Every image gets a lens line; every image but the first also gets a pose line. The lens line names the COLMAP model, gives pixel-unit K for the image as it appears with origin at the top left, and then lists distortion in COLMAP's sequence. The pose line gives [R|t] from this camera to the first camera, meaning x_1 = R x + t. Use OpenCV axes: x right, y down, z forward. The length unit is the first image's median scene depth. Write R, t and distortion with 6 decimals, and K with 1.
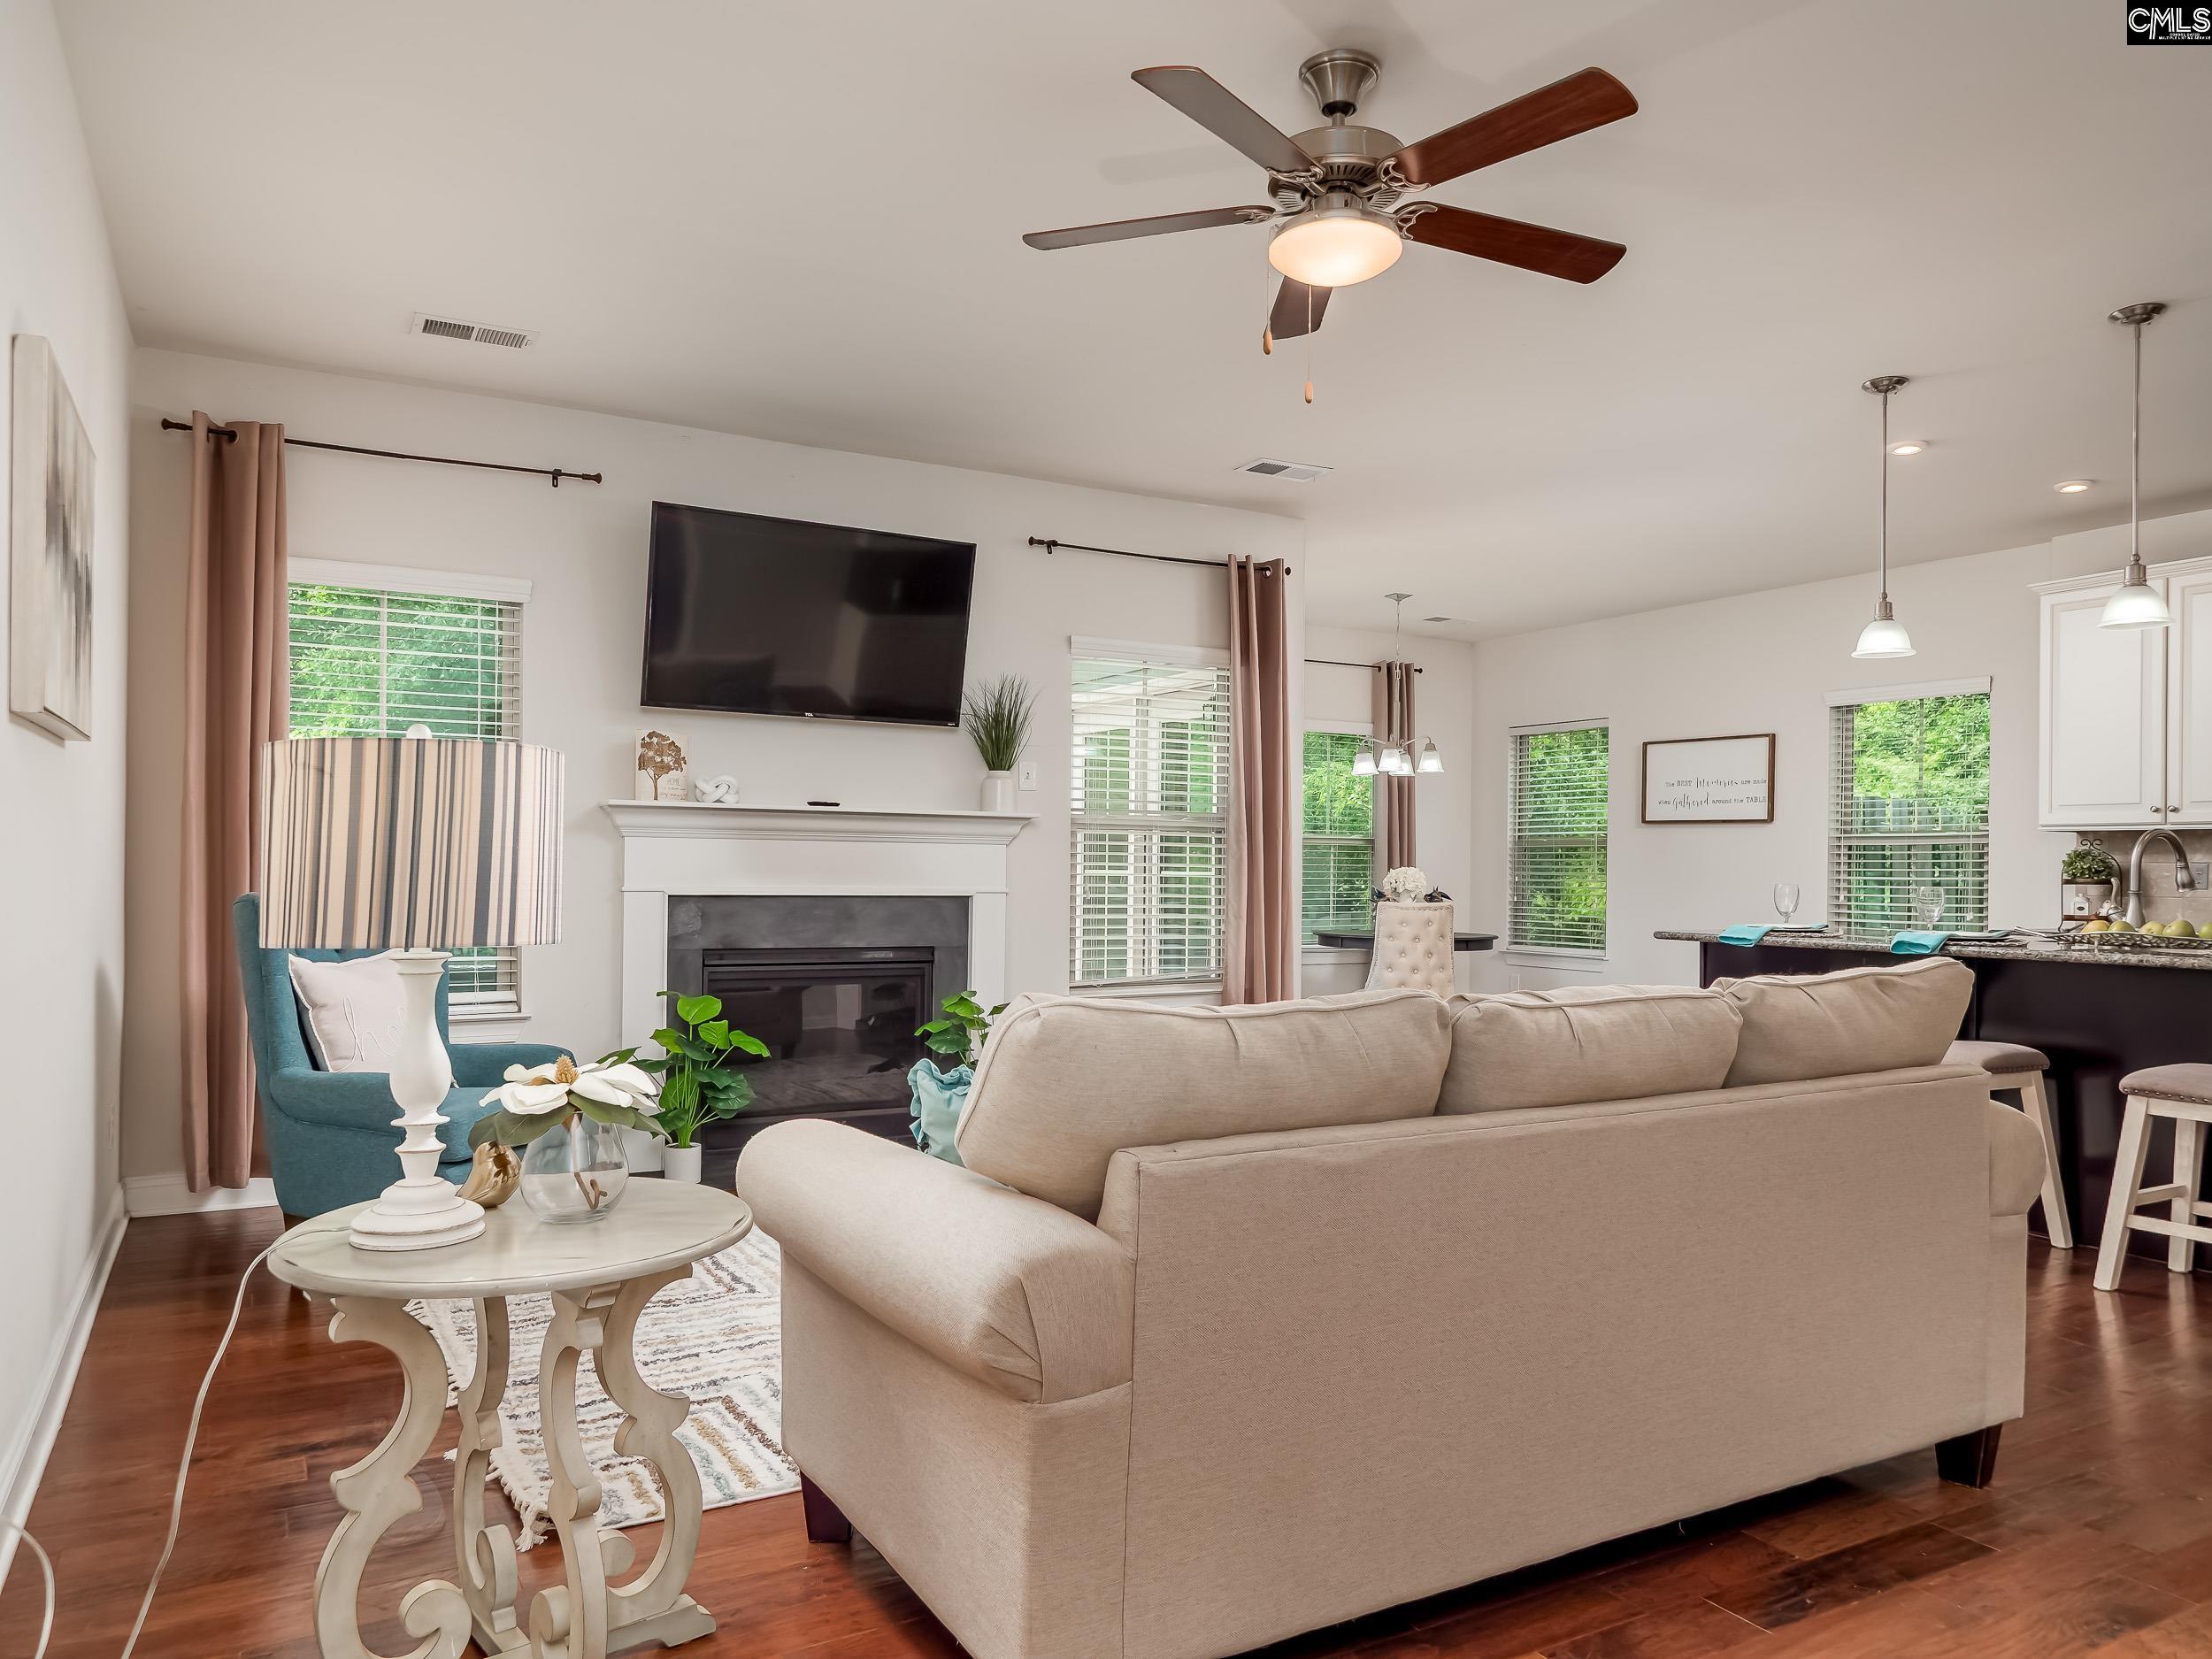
lens RADIAL K [[1516.0, 0, 1100.6], [0, 1516.0, 864.9], [0, 0, 1]] dist [-0.000682, 0.012313]
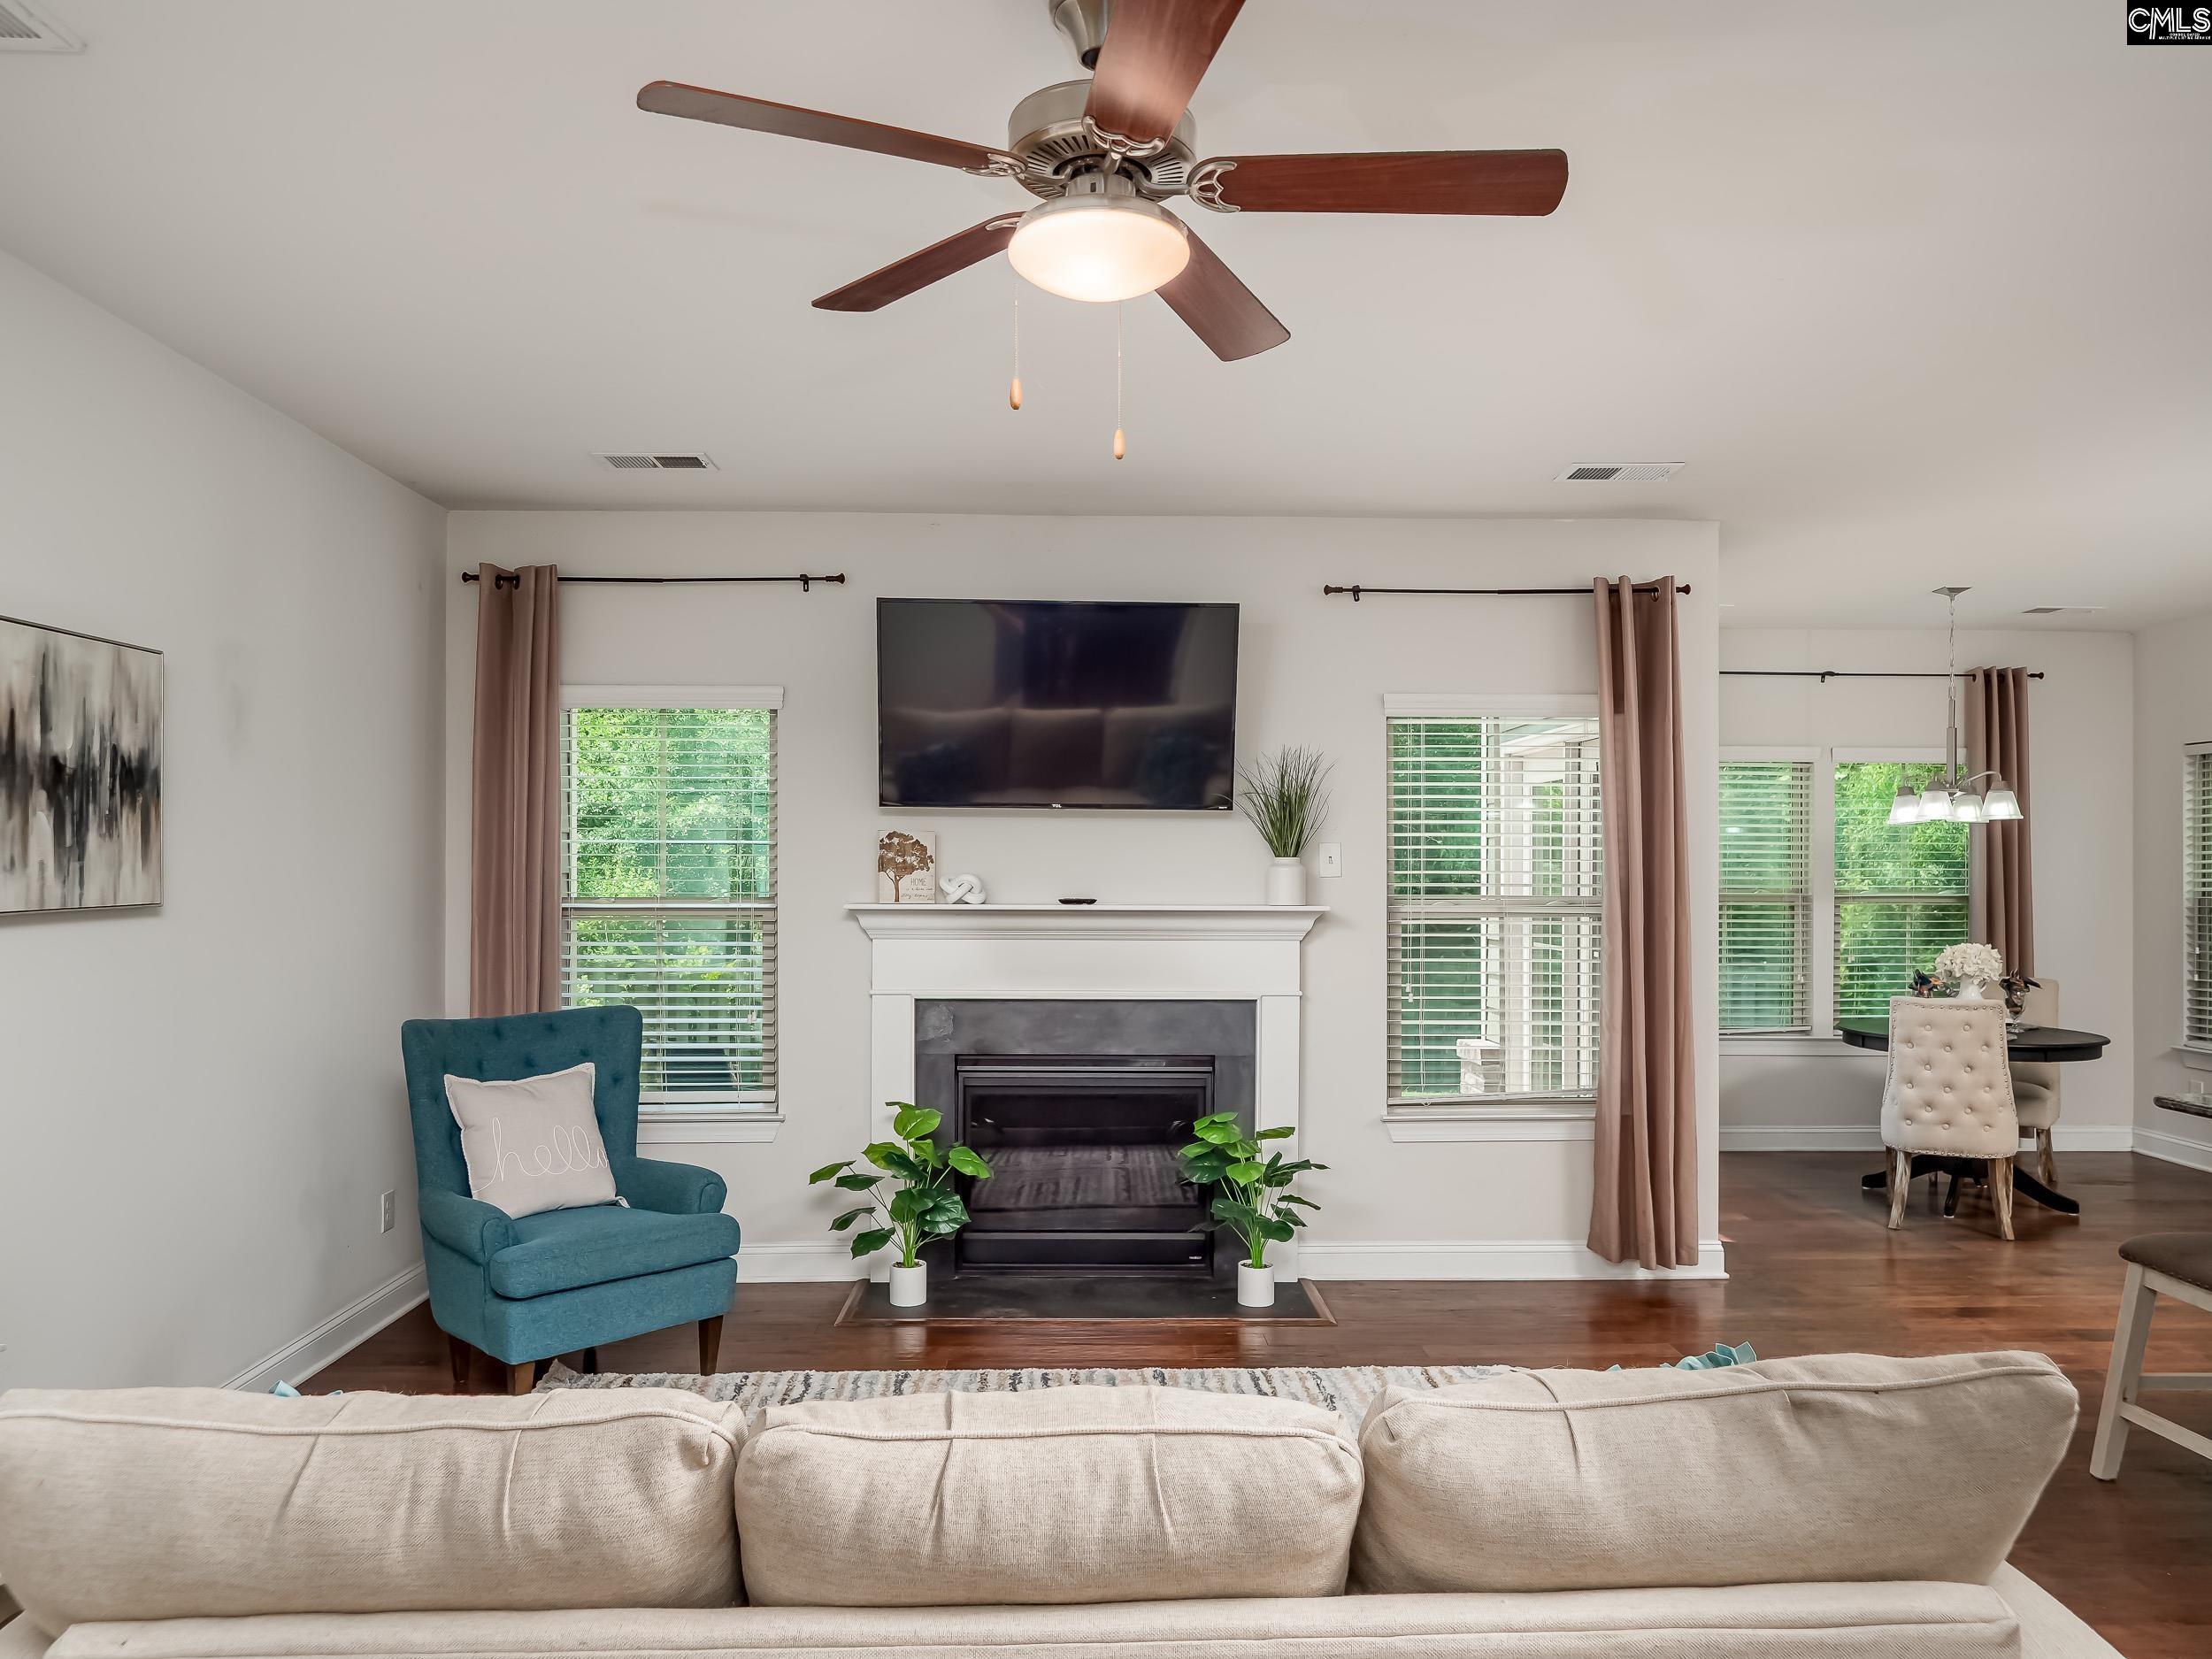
lens RADIAL K [[1516.0, 0, 1100.6], [0, 1516.0, 864.9], [0, 0, 1]] dist [-0.000682, 0.012313]
pose [[0.886290, -0.010268, -0.463017, 0.254752], [0.007905, 0.999944, -0.007043, -0.054648], [0.463064, 0.002582, 0.886321, 0.183742]]
